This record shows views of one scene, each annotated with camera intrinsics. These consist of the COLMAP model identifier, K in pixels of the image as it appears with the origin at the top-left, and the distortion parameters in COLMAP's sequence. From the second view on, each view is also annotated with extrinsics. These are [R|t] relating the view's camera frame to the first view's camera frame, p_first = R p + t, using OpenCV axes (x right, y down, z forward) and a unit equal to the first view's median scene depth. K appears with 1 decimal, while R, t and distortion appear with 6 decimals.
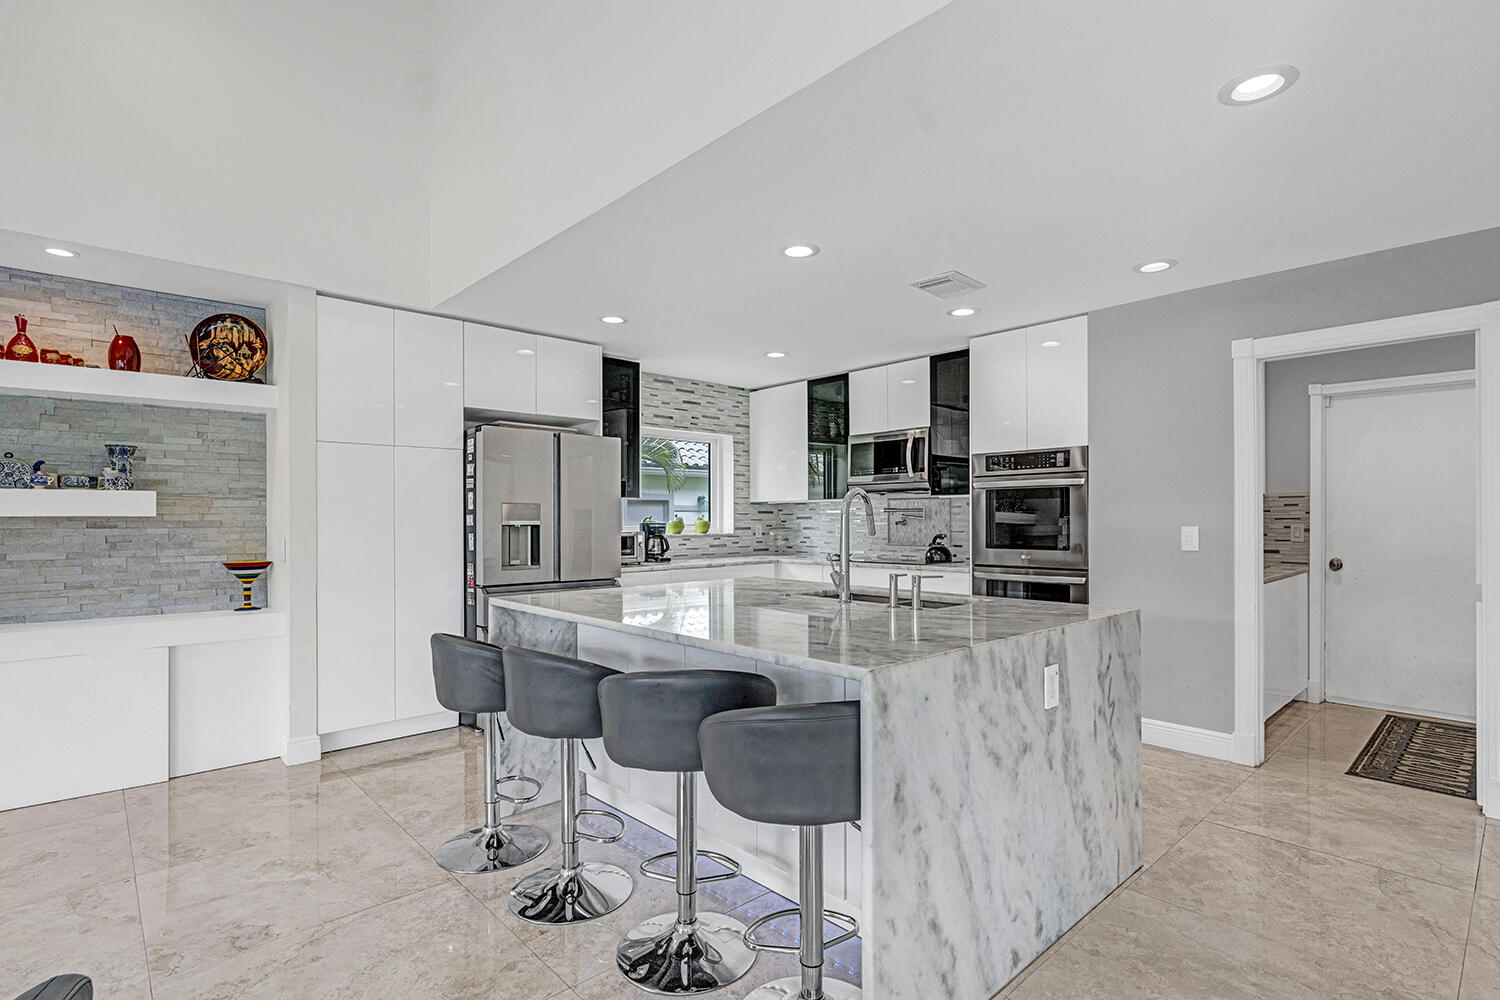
lens RADIAL K [[725.6, 0, 762.8], [0, 725.6, 516.6], [0, 0, 1]] dist [-0.007109, 0.005873]
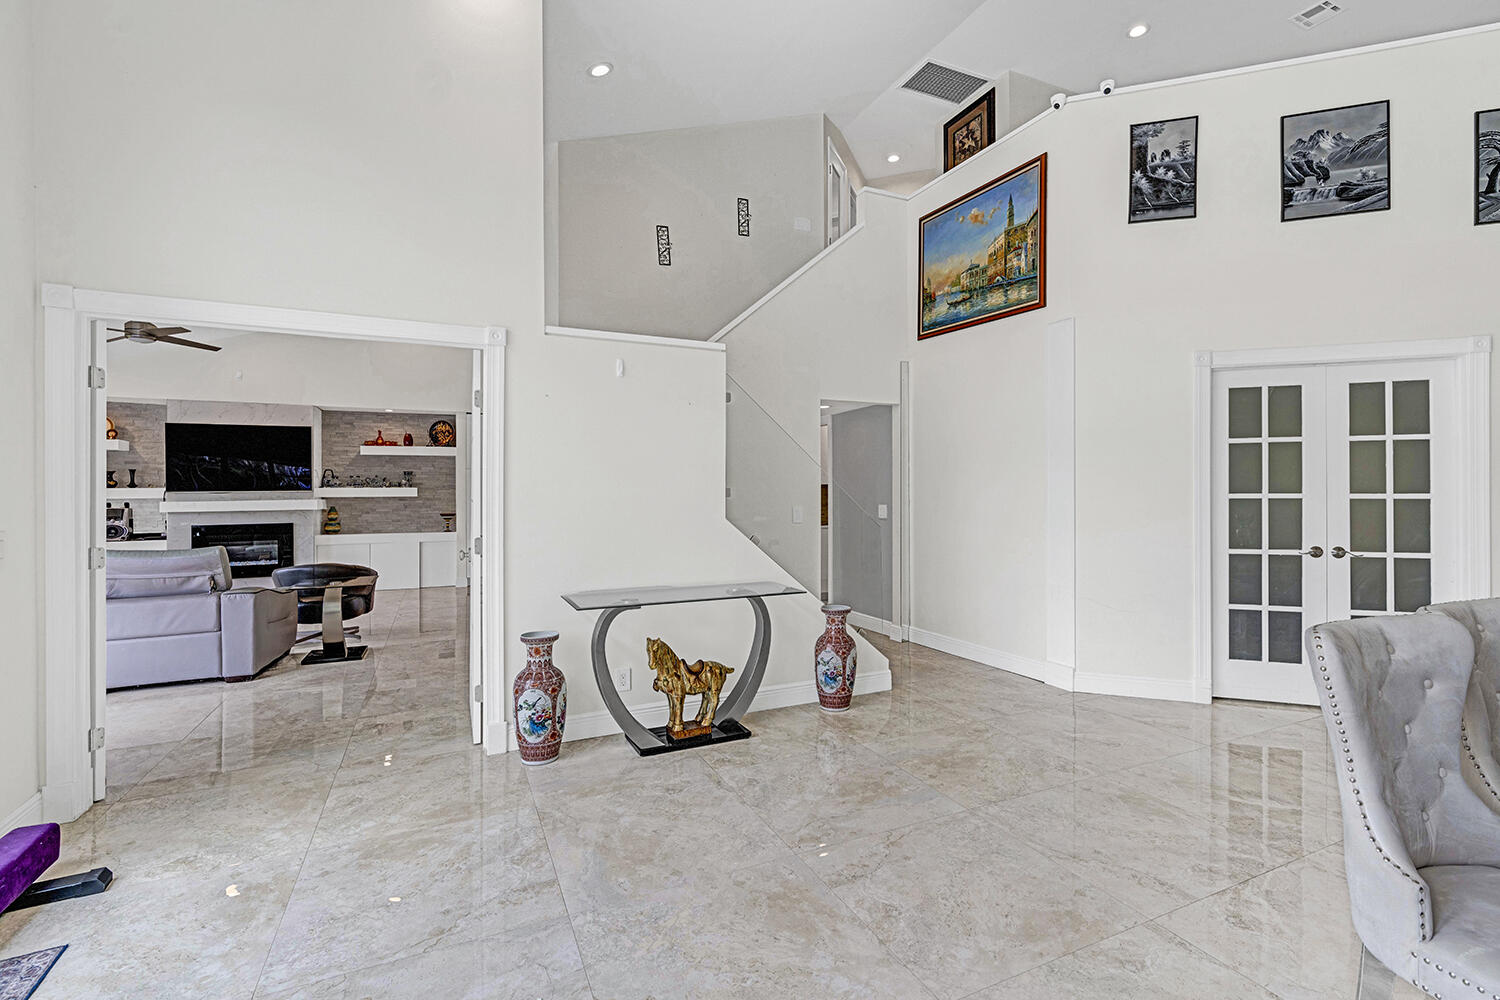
lens RADIAL K [[686.3, 0, 768.3], [0, 686.3, 486.9], [0, 0, 1]] dist [-0.004148, 0.001765]
pose [[0.953900, 0.000315, -0.300125, 1.076769], [-0.000722, 0.999999, -0.001245, -0.030732], [0.300124, 0.001404, 0.953899, -0.966697]]
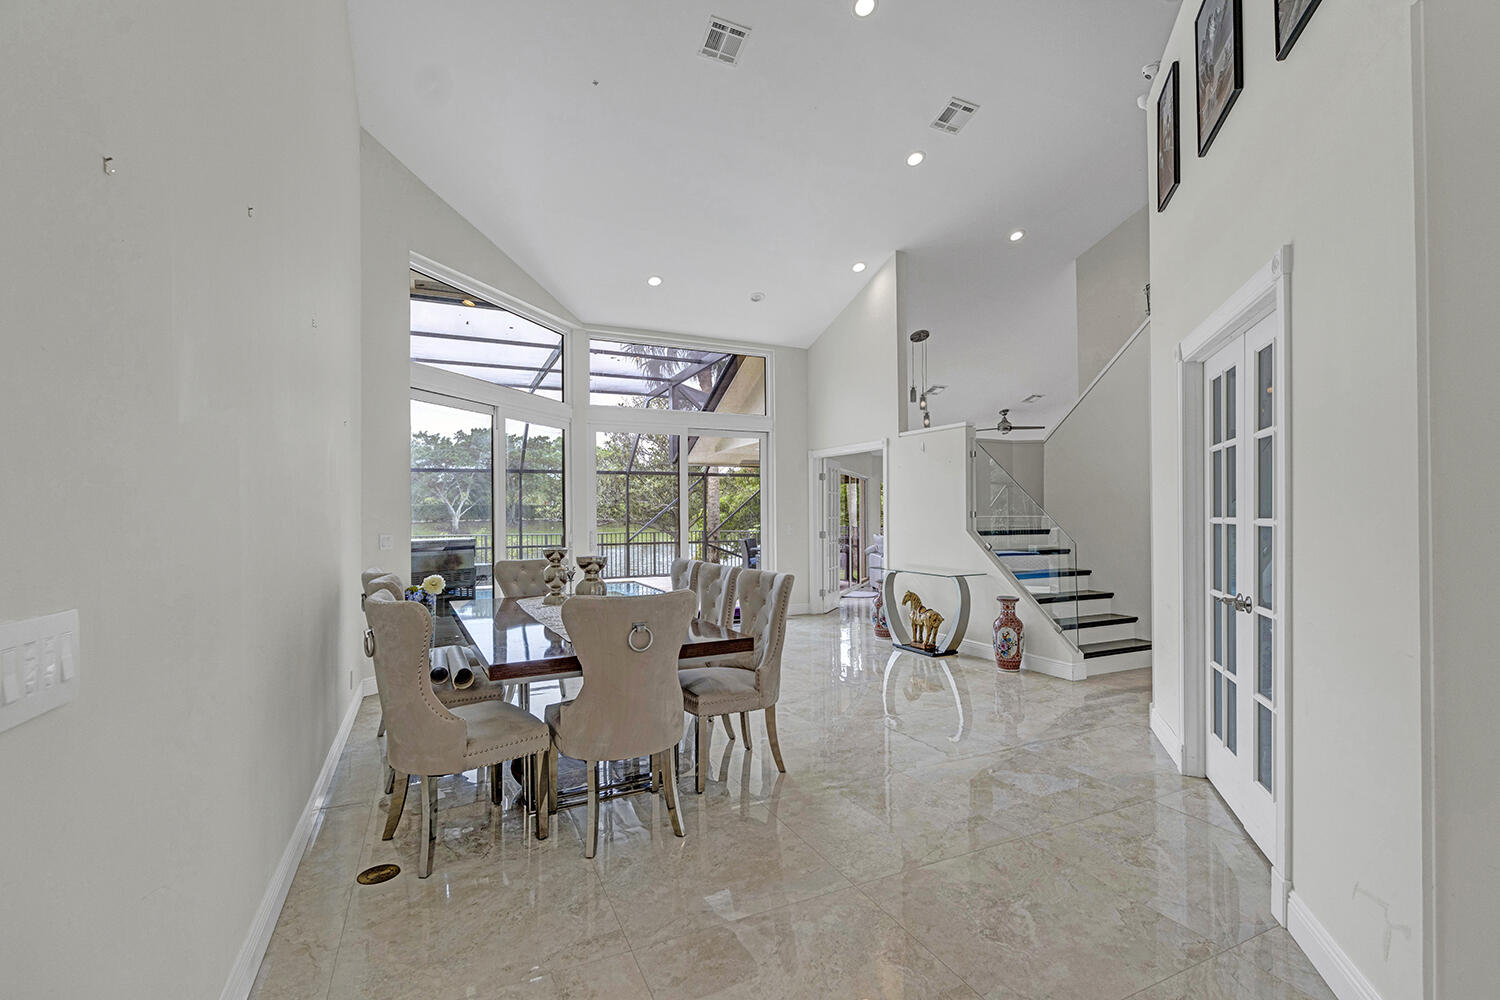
lens RADIAL K [[686.3, 0, 760.0], [0, 686.3, 505.8], [0, 0, 1]] dist [-0.004148, 0.001765]
pose [[-0.301768, -0.004490, -0.953371, 2.332118], [0.008978, 0.999931, -0.007551, -0.036146], [0.953339, -0.010838, -0.301707, -0.049367]]
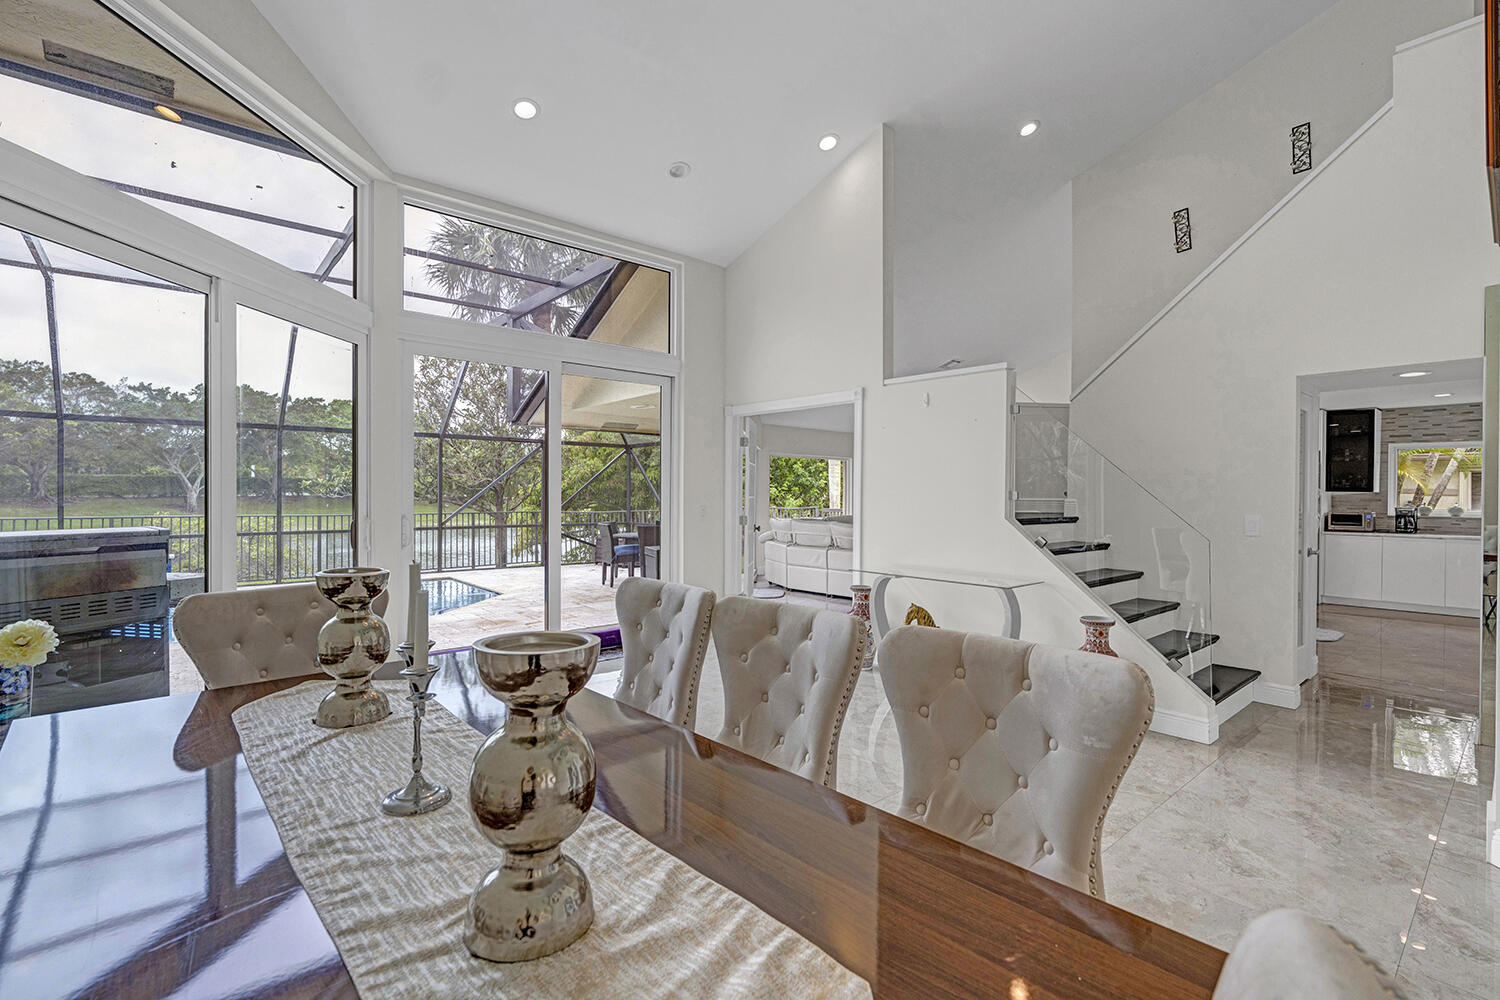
lens RADIAL K [[686.3, 0, 761.1], [0, 686.3, 490.8], [0, 0, 1]] dist [-0.004148, 0.001765]
pose [[-0.034911, 0.001482, -0.999389, 1.814594], [-0.004943, 0.999986, 0.001656, -0.030678], [0.999378, 0.004998, -0.034904, -0.415398]]
